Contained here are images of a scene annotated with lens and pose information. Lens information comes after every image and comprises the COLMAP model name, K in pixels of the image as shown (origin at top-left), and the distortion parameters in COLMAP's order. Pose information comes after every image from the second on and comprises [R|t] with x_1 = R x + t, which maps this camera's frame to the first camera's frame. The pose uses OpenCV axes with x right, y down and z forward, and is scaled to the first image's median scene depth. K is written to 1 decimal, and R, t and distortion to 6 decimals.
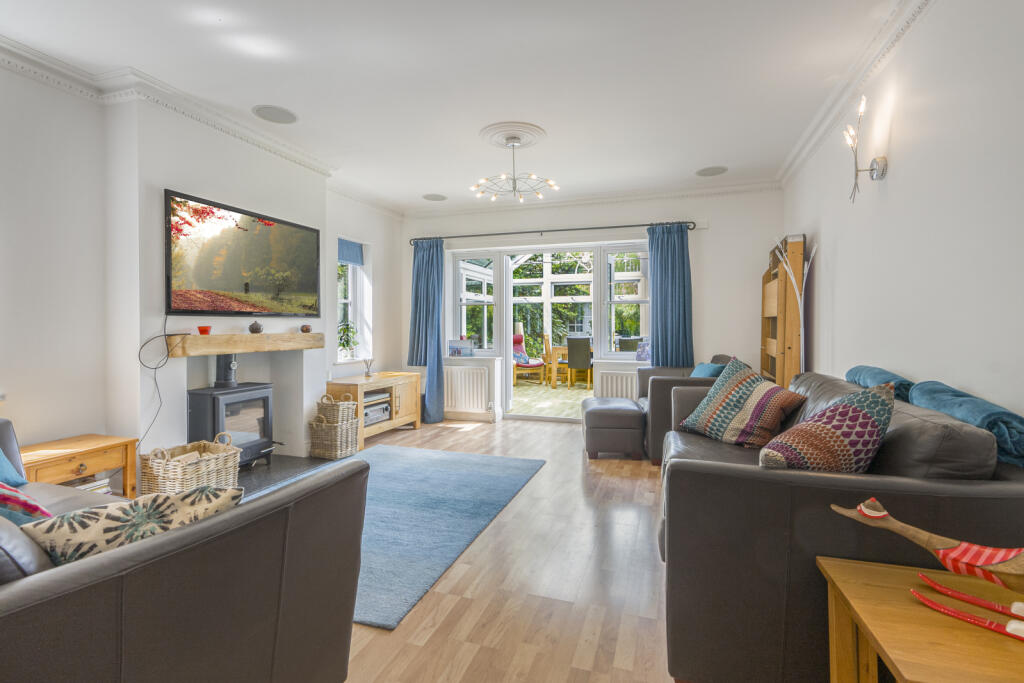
lens RADIAL K [[471.4, 0, 512.6], [0, 471.4, 333.1], [0, 0, 1]] dist [0.002489, 0.000101]
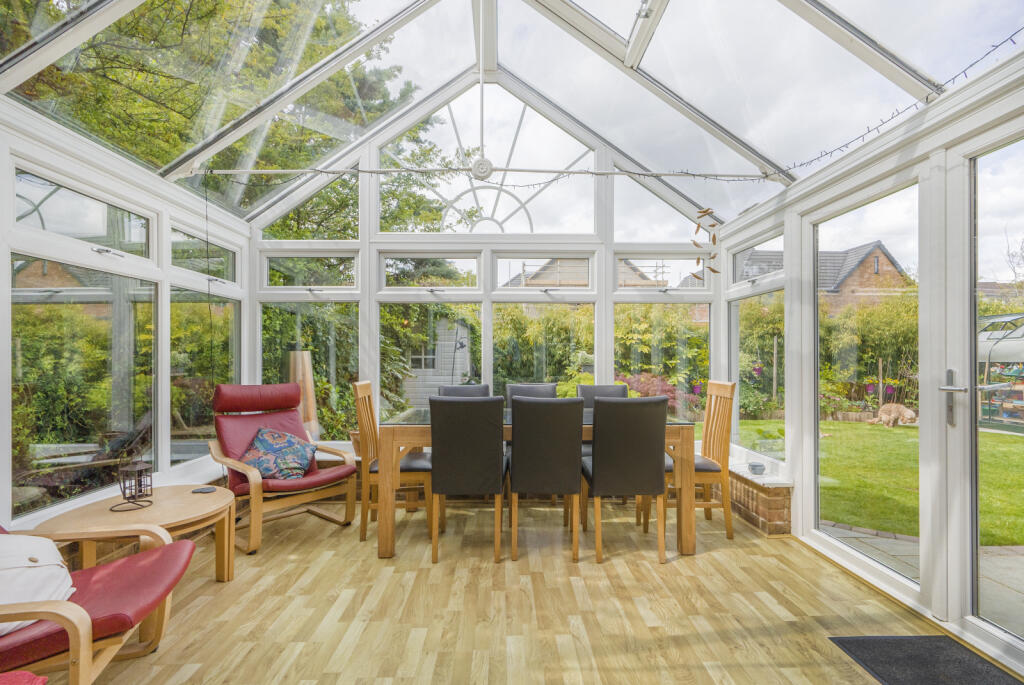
lens RADIAL K [[471.4, 0, 512.9], [0, 471.4, 351.2], [0, 0, 1]] dist [0.002489, 0.000101]
pose [[0.937120, 0.004388, 0.348981, 0.045025], [0.005021, 0.999648, -0.026054, -0.011575], [-0.348972, 0.026168, 0.936768, 0.547402]]
